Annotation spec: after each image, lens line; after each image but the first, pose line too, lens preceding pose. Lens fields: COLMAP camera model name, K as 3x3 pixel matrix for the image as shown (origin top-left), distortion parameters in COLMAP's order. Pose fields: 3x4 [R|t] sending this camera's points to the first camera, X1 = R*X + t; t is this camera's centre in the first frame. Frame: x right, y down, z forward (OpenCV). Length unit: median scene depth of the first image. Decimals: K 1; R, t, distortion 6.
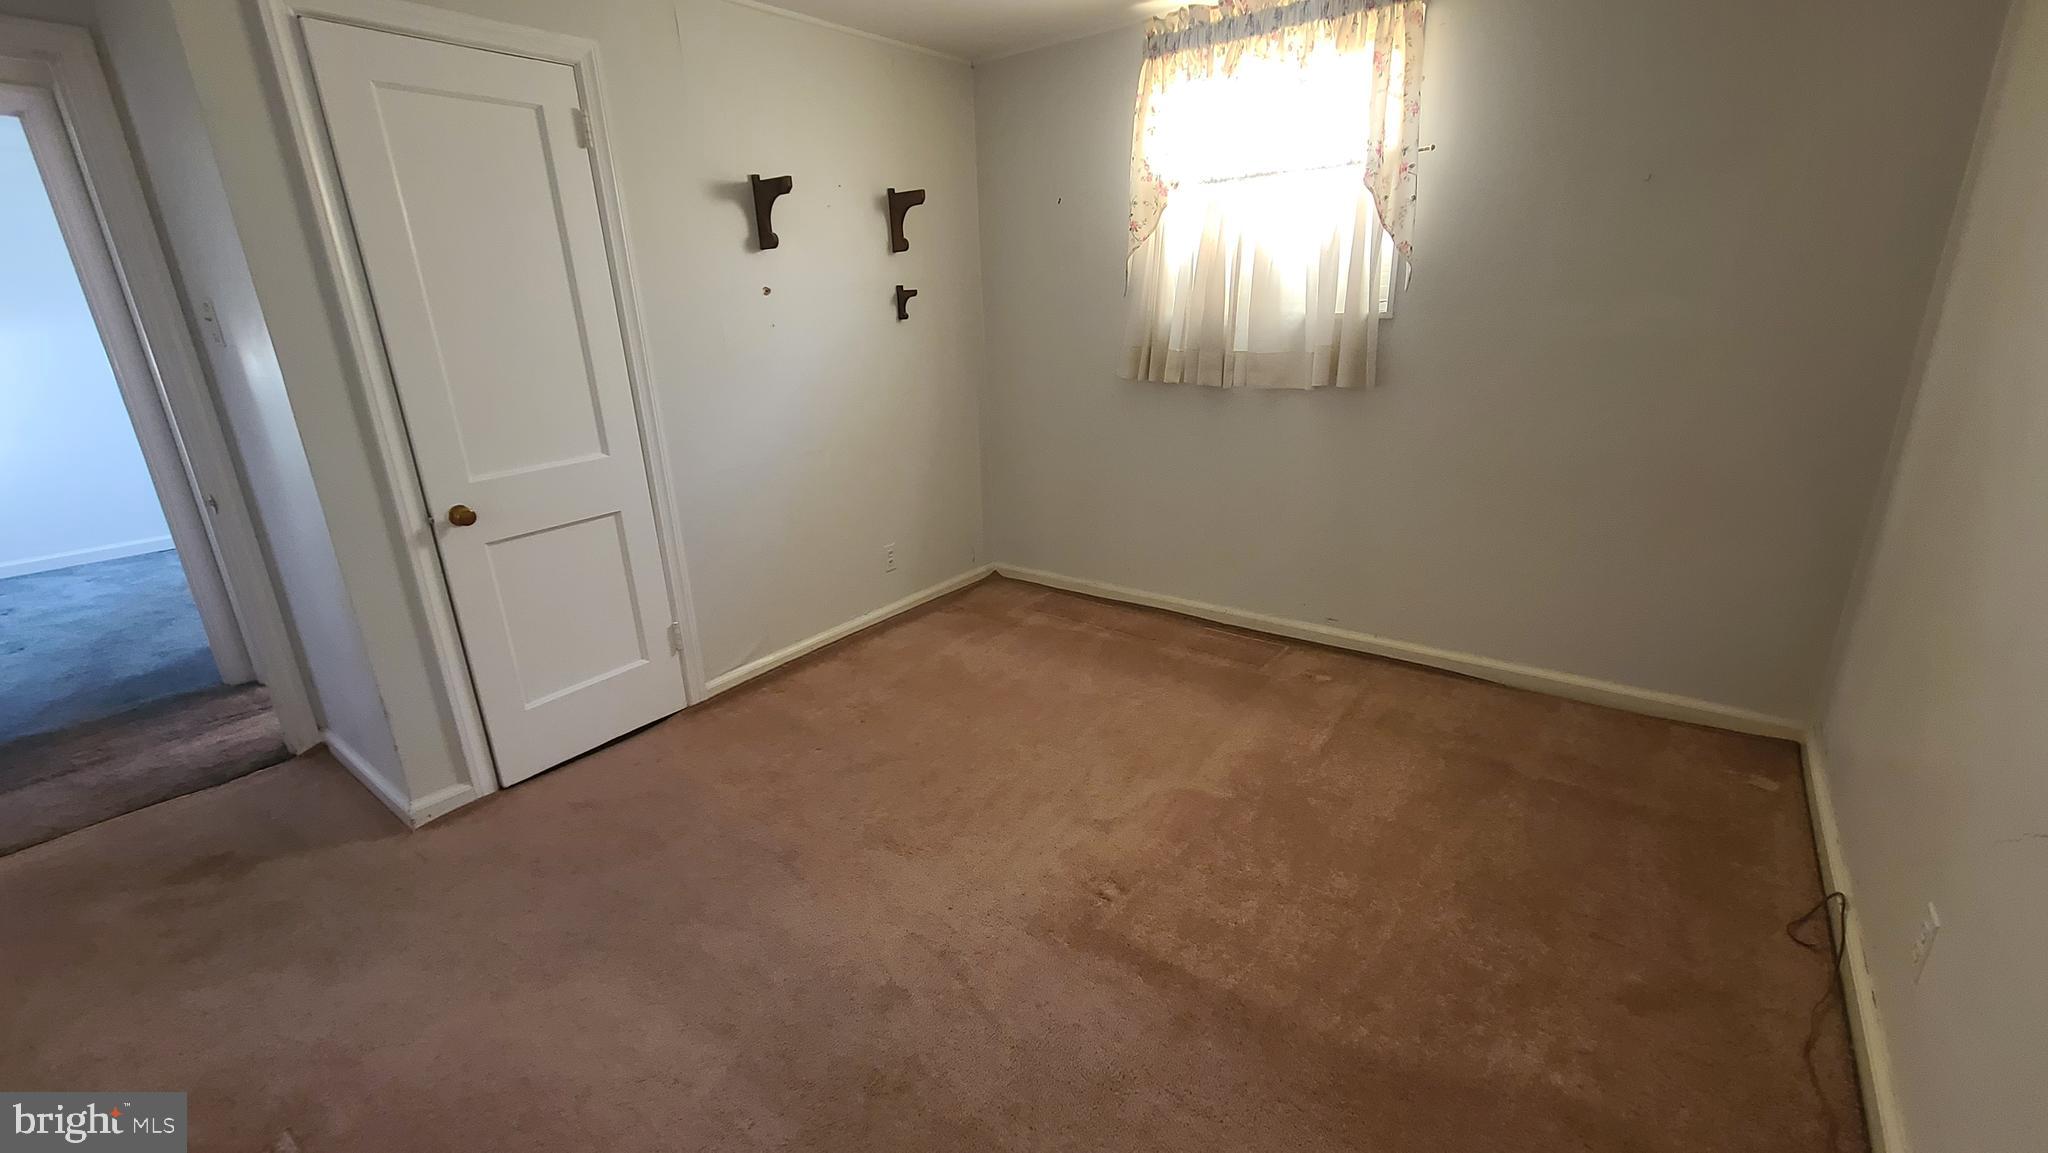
lens RADIAL K [[839.1, 0, 1024.4], [0, 839.1, 573.3], [0, 0, 1]] dist [-0.002346, -0.001213]
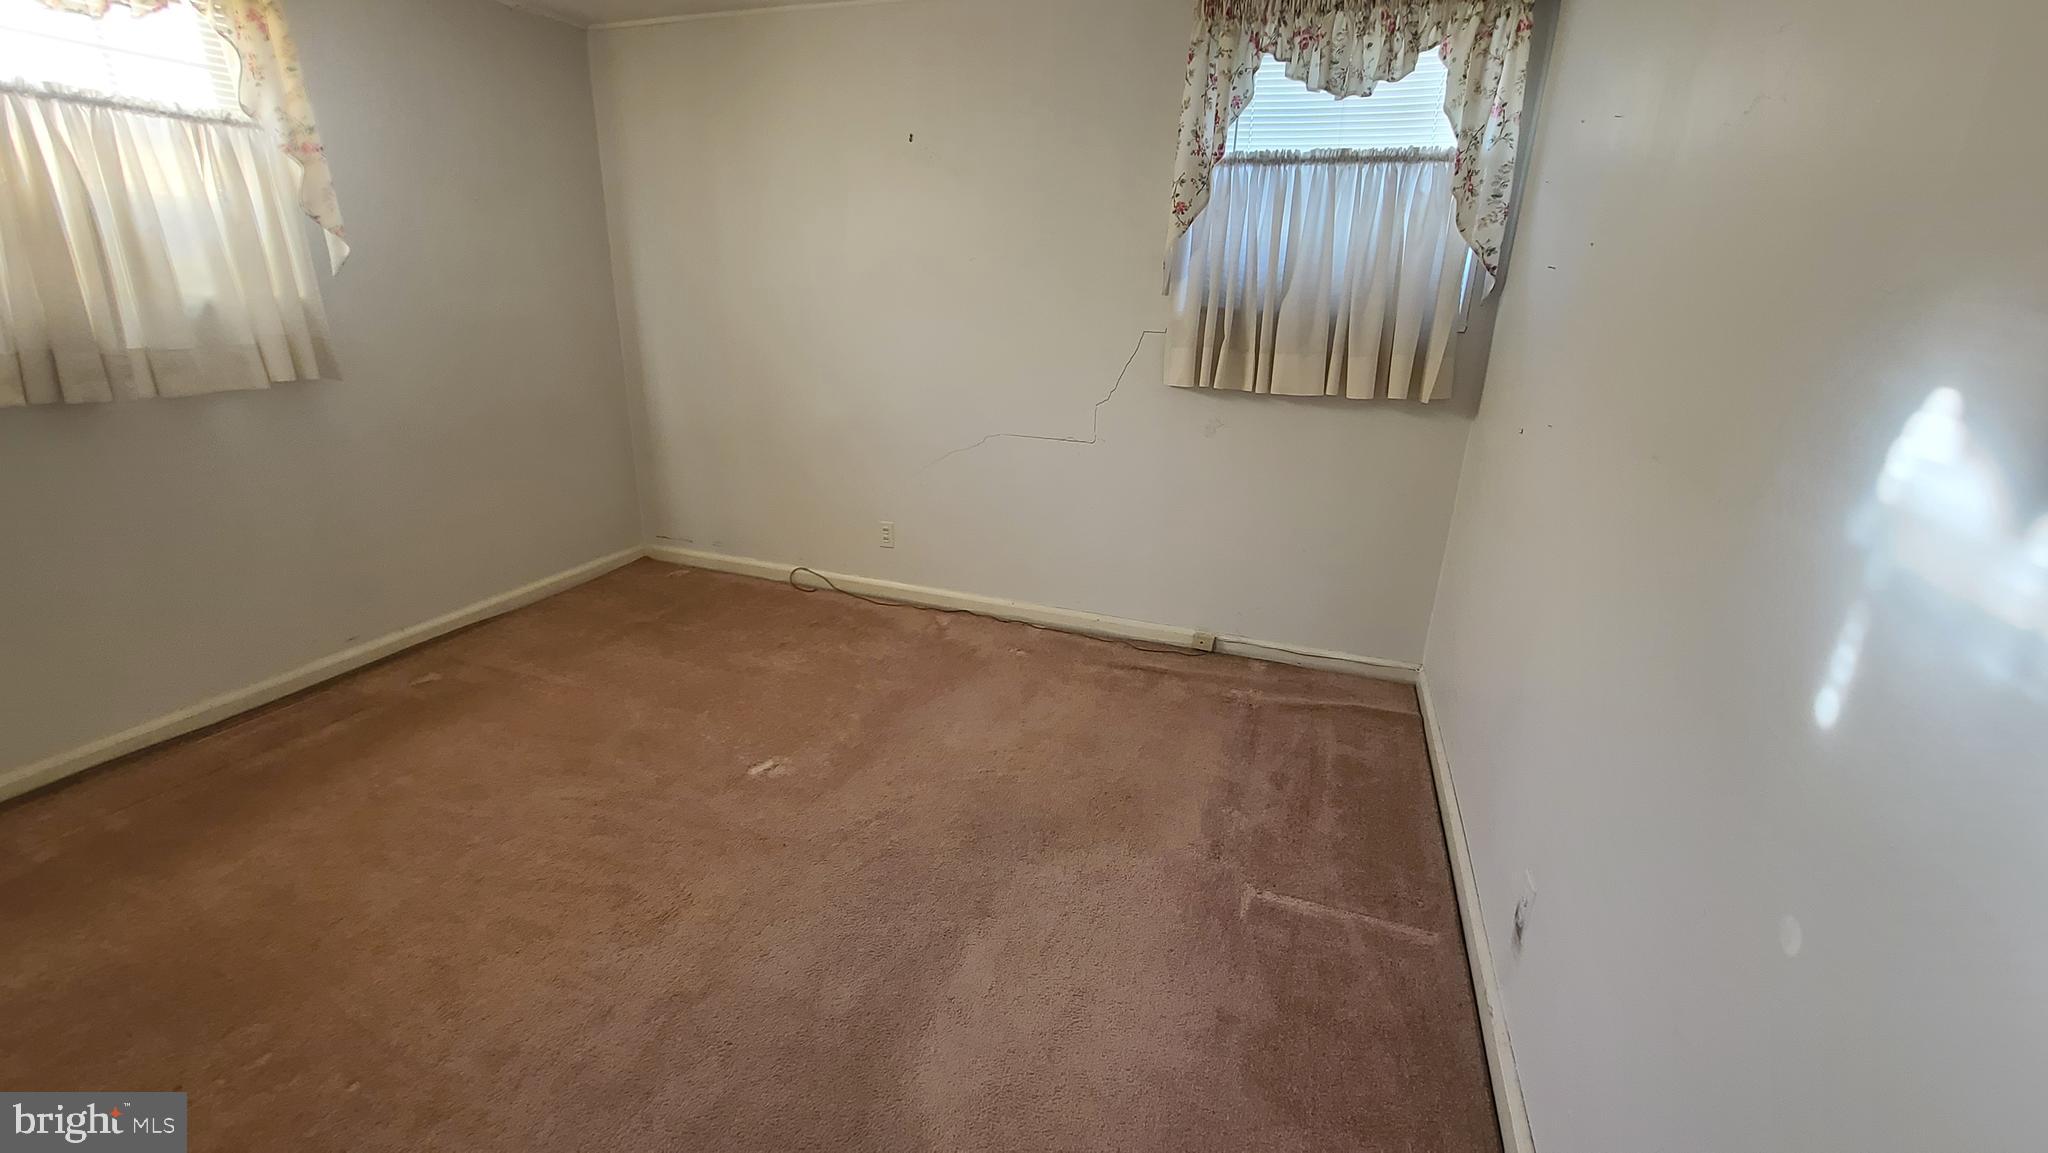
lens RADIAL K [[839.1, 0, 1023.0], [0, 839.1, 567.8], [0, 0, 1]] dist [-0.002346, -0.001213]
pose [[-0.298459, -0.277052, 0.913326, -0.703155], [0.288110, 0.886146, 0.362956, -0.142077], [-0.909898, 0.371466, -0.184657, 0.524240]]
